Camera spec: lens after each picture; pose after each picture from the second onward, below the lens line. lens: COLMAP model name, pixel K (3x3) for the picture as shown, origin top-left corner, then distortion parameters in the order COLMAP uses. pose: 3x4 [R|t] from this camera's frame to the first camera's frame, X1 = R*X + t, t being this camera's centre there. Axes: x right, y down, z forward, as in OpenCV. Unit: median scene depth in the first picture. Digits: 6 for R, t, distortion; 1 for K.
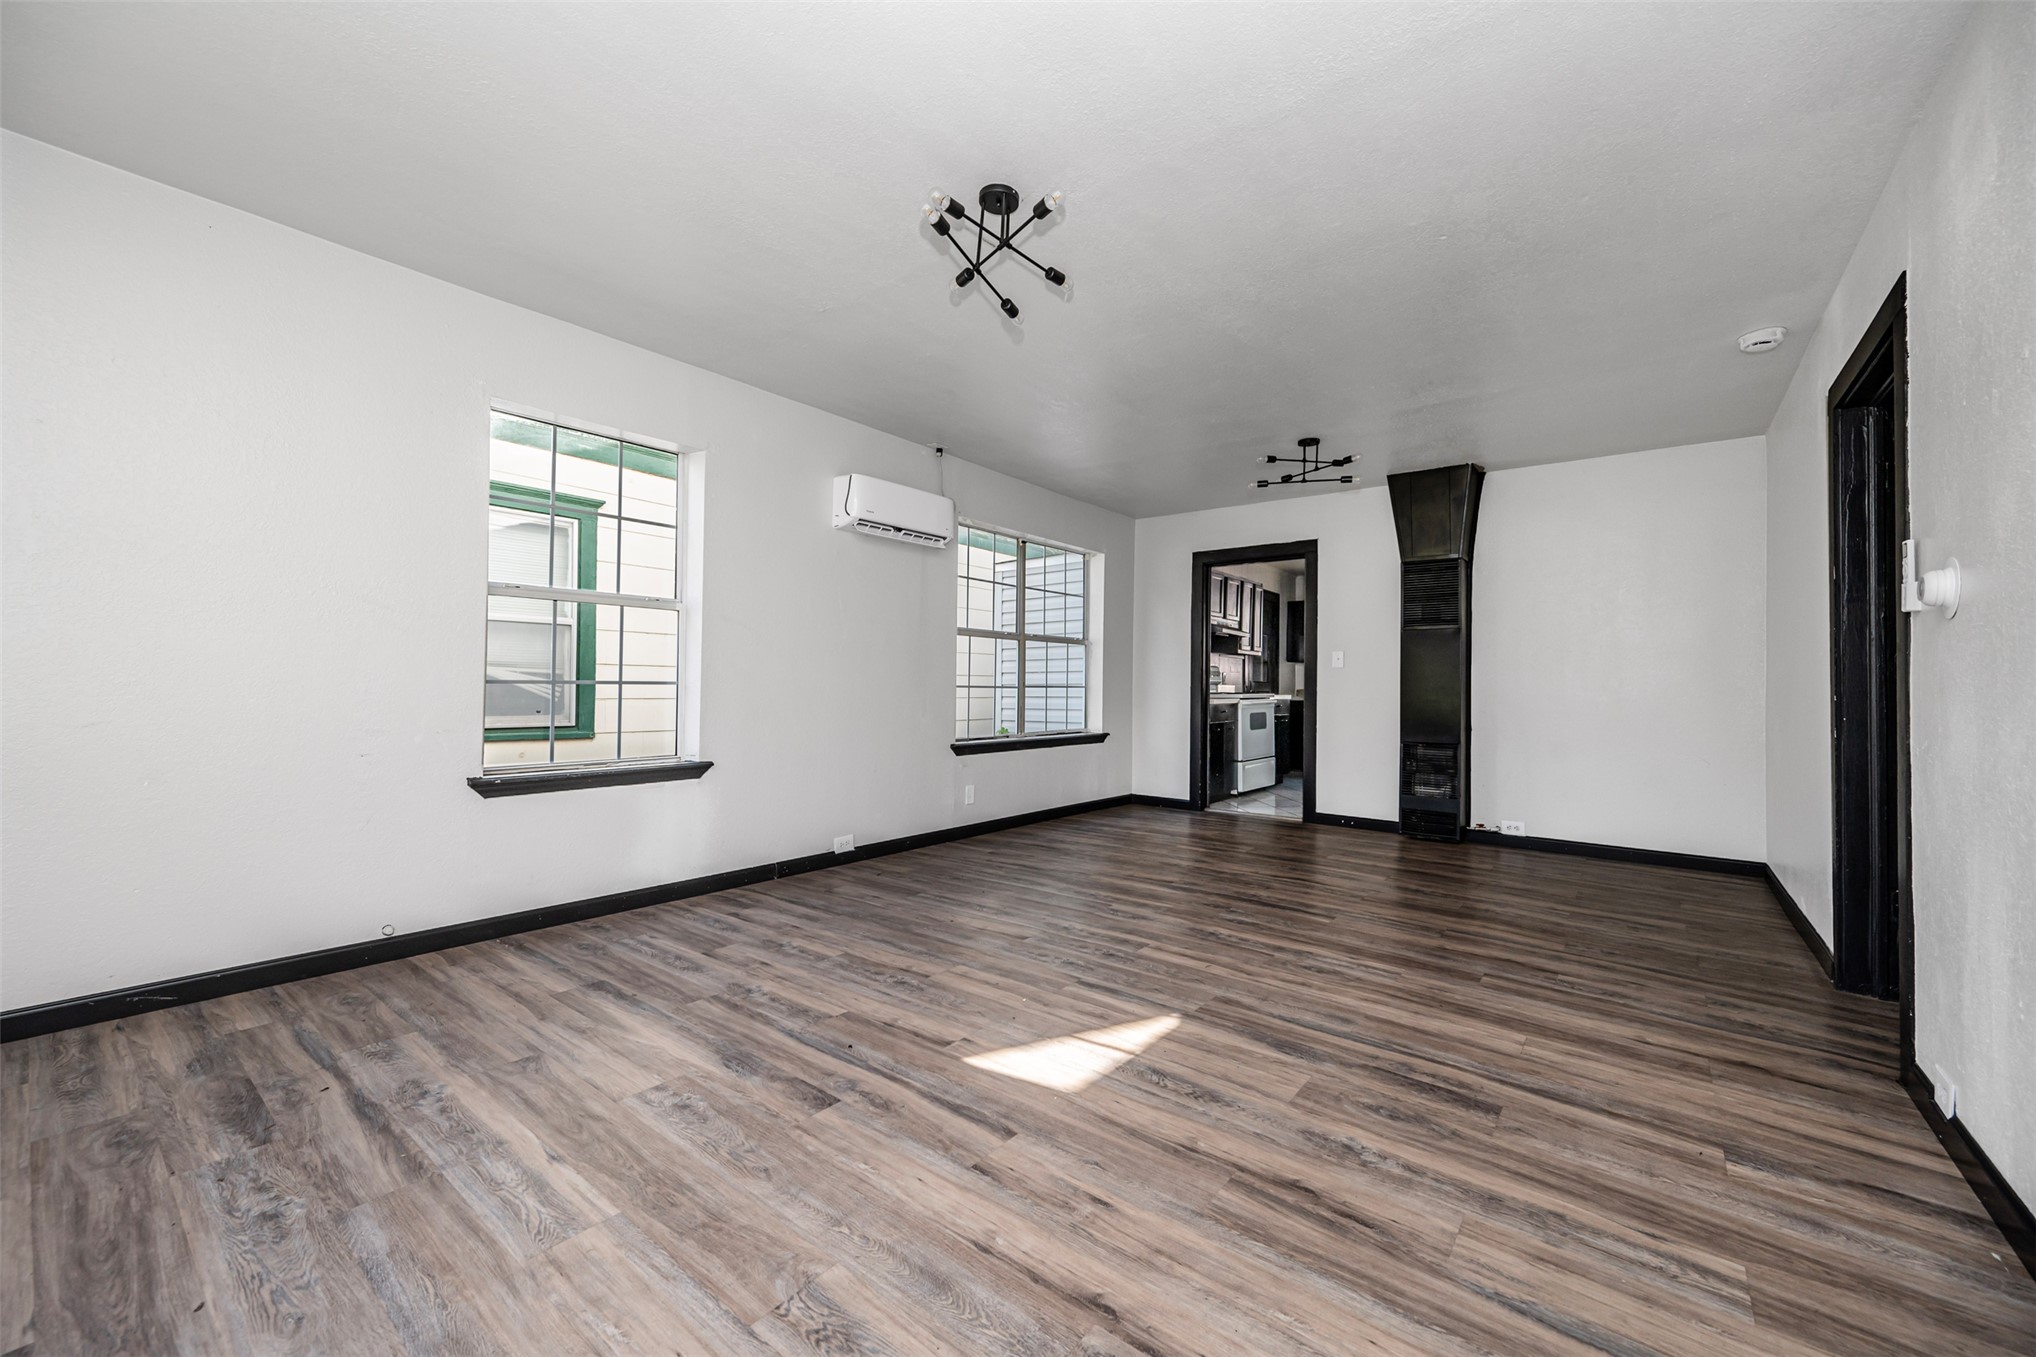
lens RADIAL K [[804.7, 0, 1015.5], [0, 804.7, 675.3], [0, 0, 1]] dist [0.001215, -0.000582]
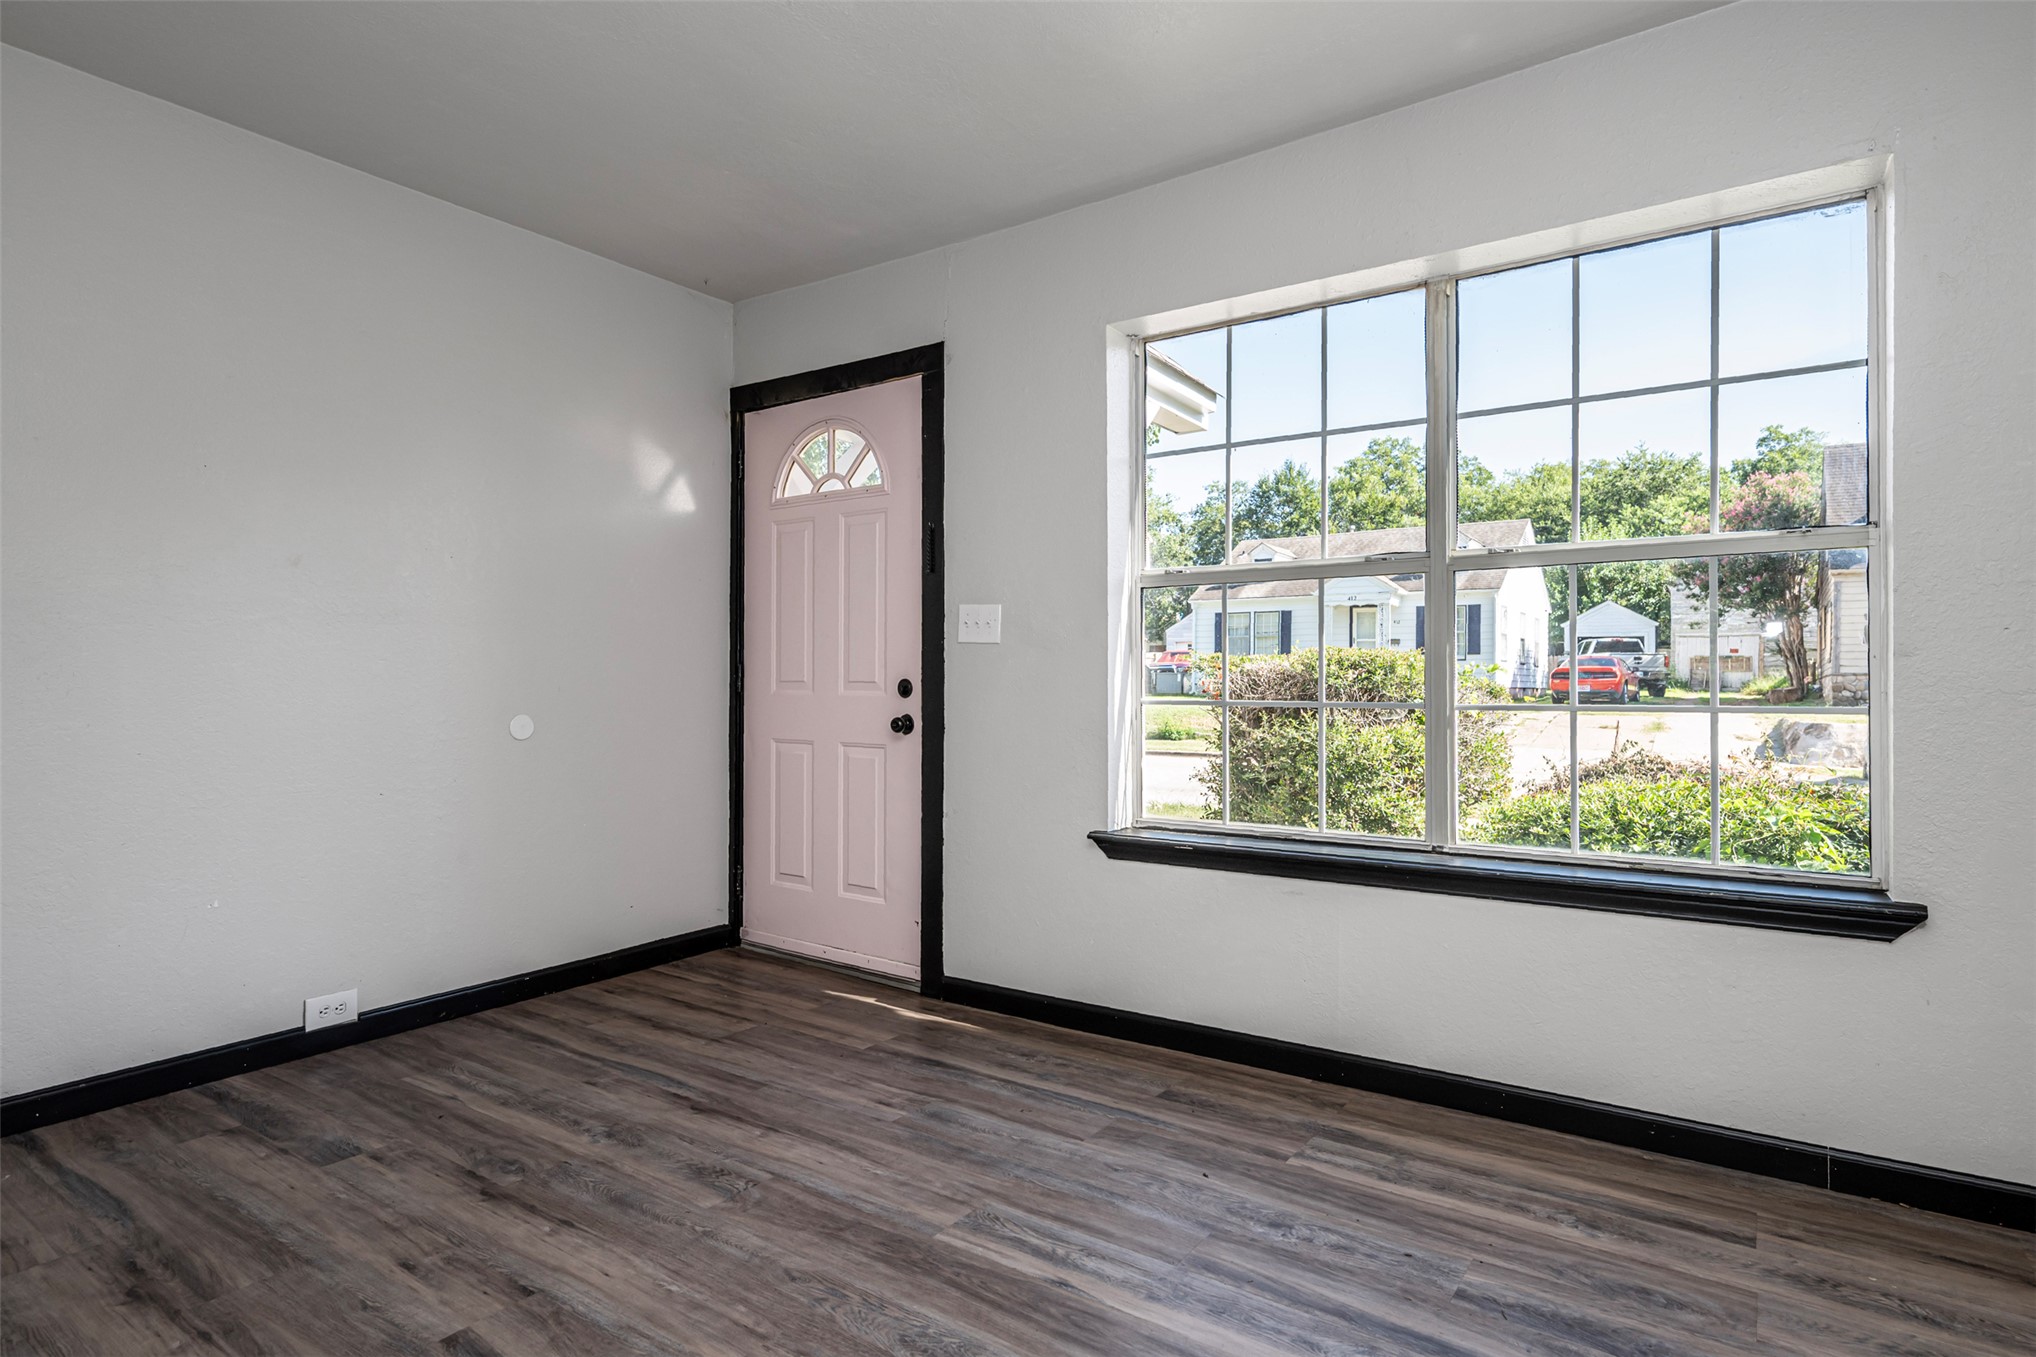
lens RADIAL K [[1053.5, 0, 1028.6], [0, 1053.5, 679.2], [0, 0, 1]] dist [0.001104, -0.000134]
pose [[-0.997551, -0.012695, -0.068777, -0.360646], [-0.011282, 0.999718, -0.020895, 0.012213], [0.069023, -0.020068, -0.997413, 1.623264]]
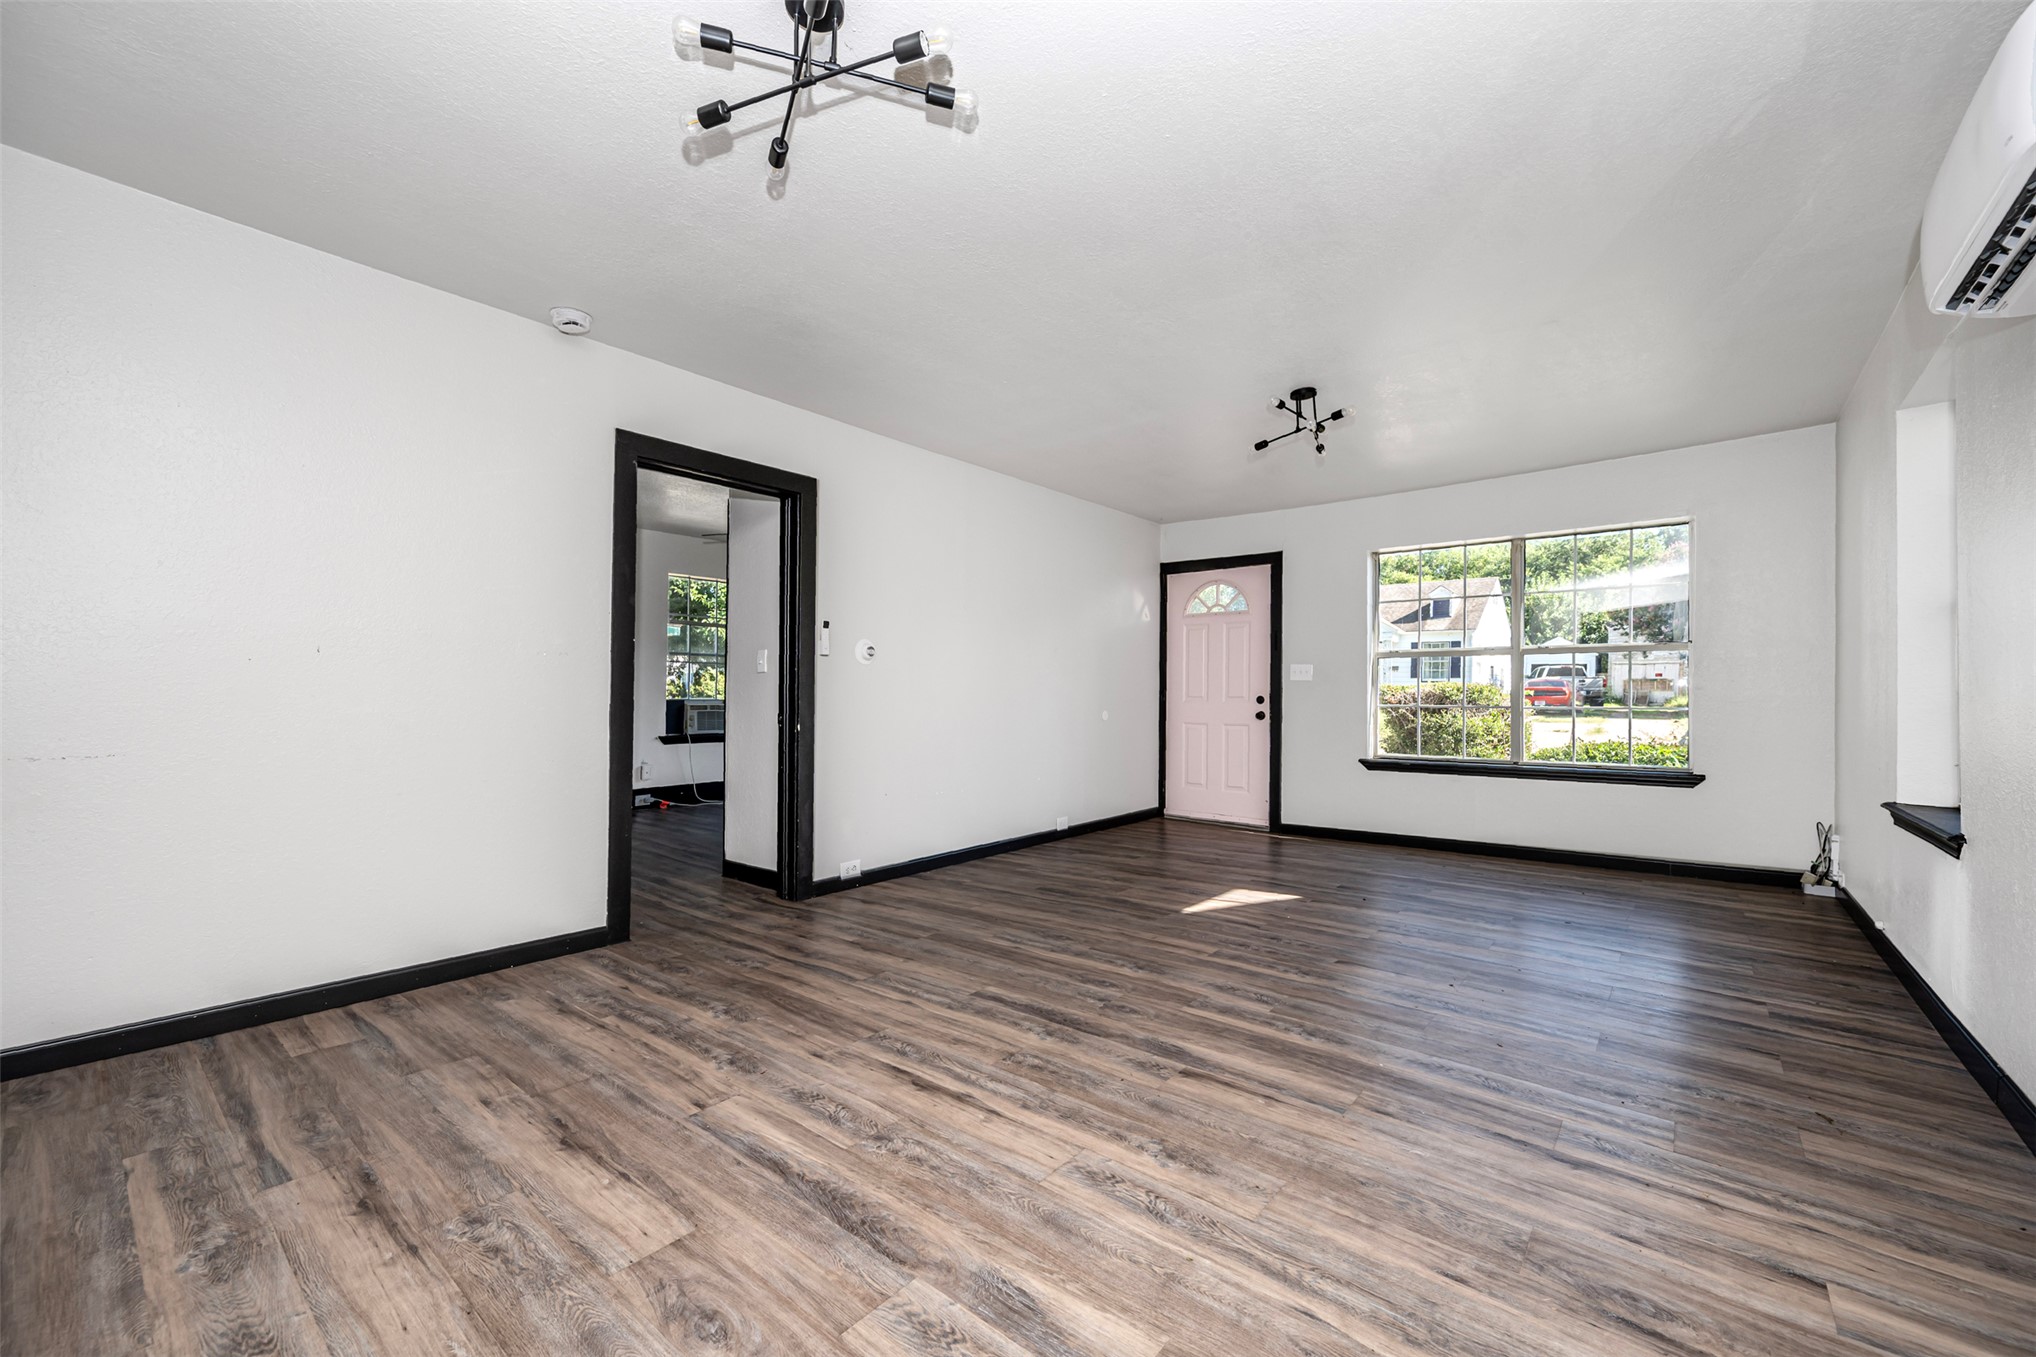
lens RADIAL K [[804.7, 0, 1024.1], [0, 804.7, 695.8], [0, 0, 1]] dist [0.001215, -0.000582]
pose [[-0.999819, -0.015594, 0.010923, 0.561967], [-0.015795, 0.999703, -0.018563, 0.047814], [-0.010631, -0.018732, -0.999768, 2.901995]]
